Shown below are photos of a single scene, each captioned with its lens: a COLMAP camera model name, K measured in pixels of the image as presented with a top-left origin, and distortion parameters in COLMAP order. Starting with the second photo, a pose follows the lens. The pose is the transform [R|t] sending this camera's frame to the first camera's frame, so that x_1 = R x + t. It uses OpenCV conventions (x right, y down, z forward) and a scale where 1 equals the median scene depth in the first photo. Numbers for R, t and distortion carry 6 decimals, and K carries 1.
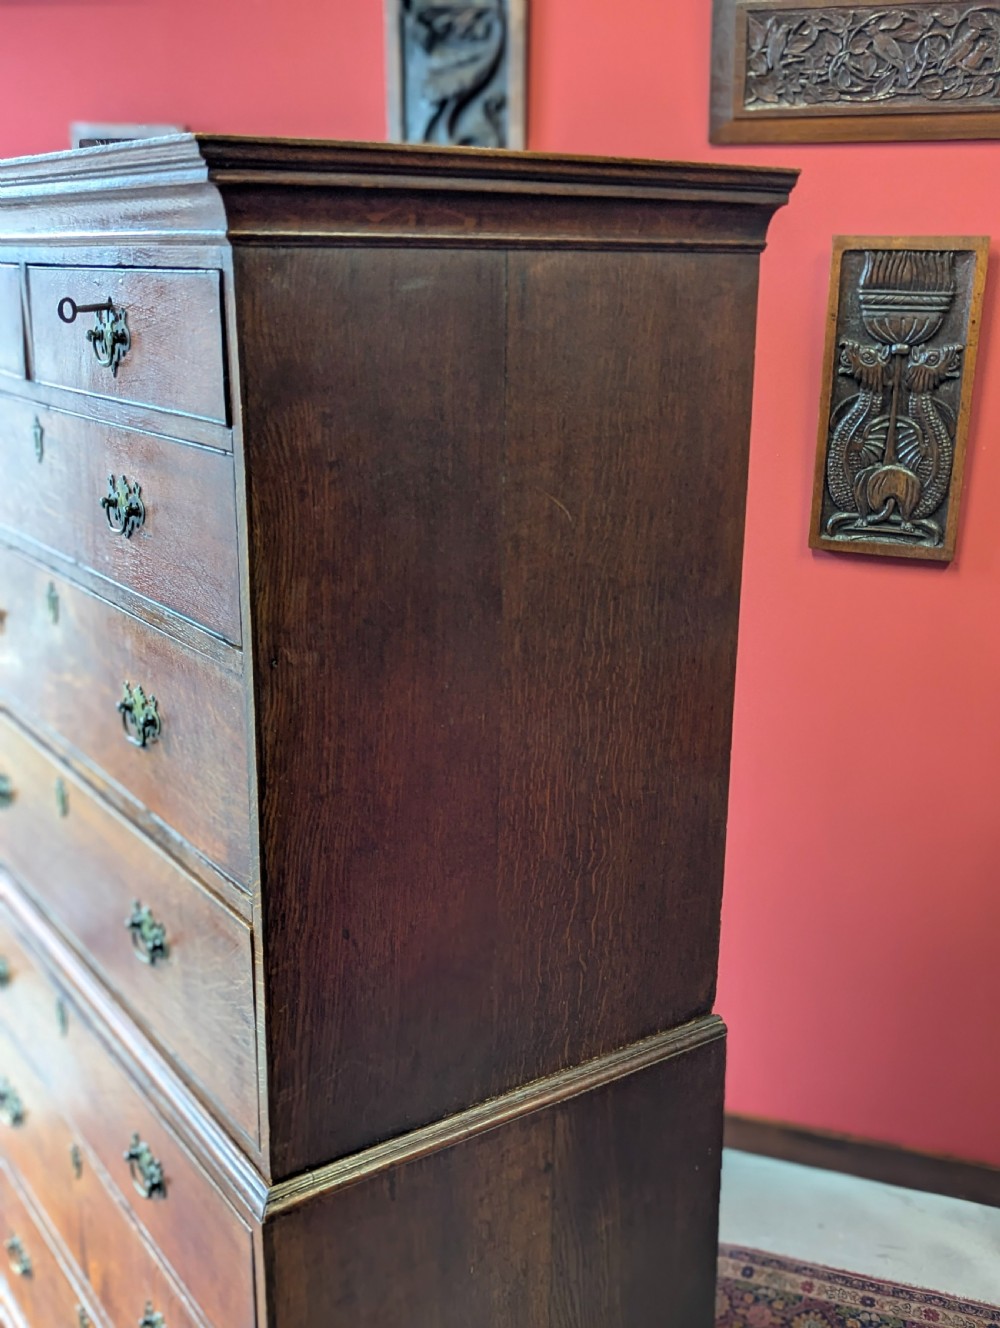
lens RADIAL K [[1587.4, 0, 489.8], [0, 1587.4, 697.6], [0, 0, 1]] dist [0.040588, 0.004724]
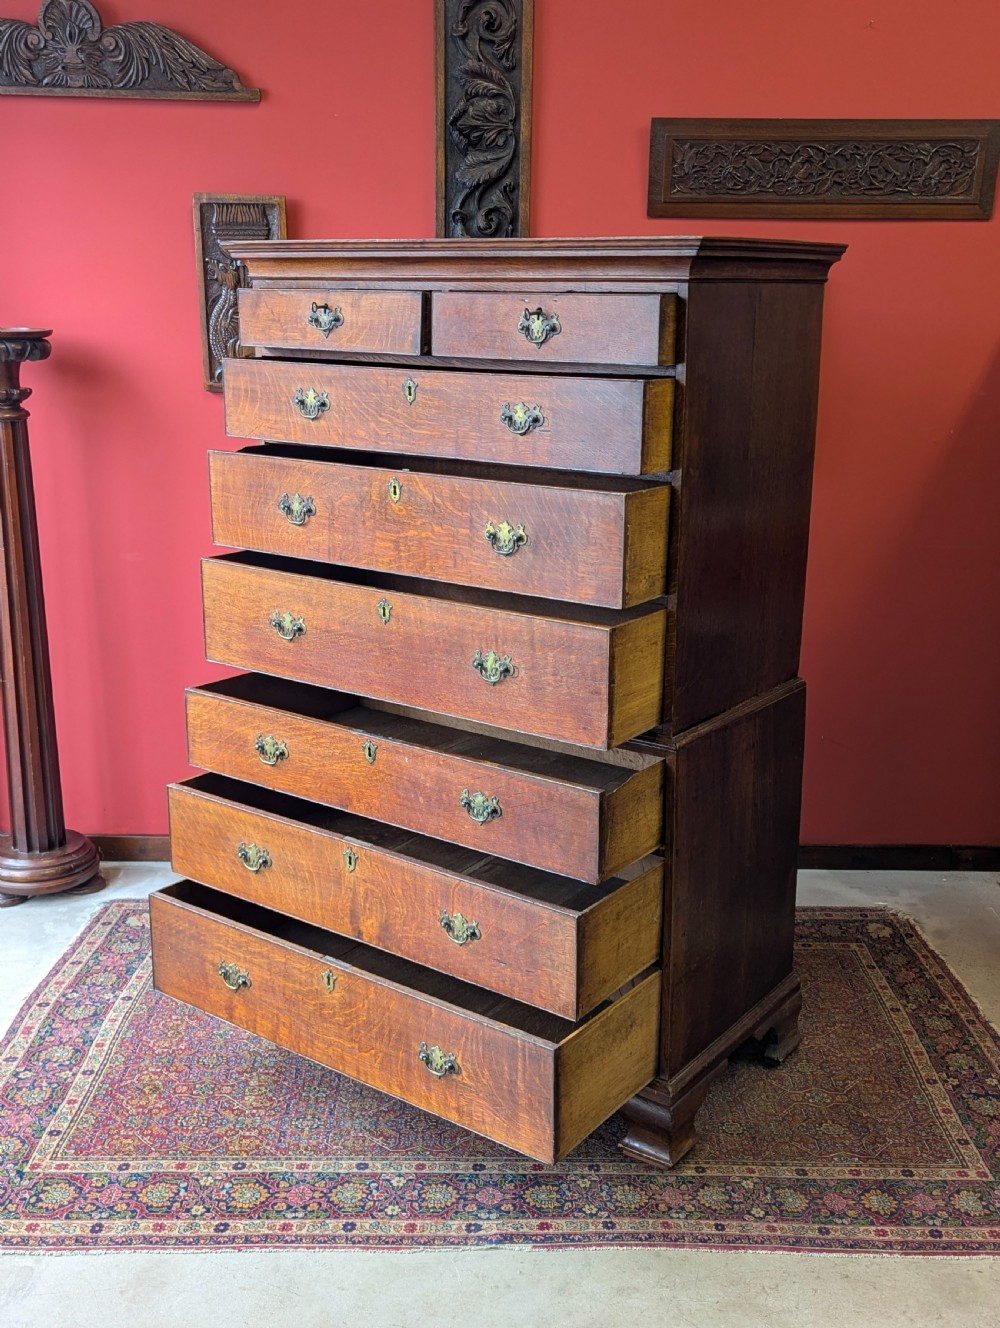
lens RADIAL K [[1594.6, 0, 495.2], [0, 1594.6, 699.4], [0, 0, 1]] dist [0.029418, 0.035340]
pose [[0.945732, -0.079446, 0.315085, -0.590499], [0.083805, 0.996482, -0.000287, 0.140807], [-0.313954, 0.026677, 0.949063, -0.518148]]
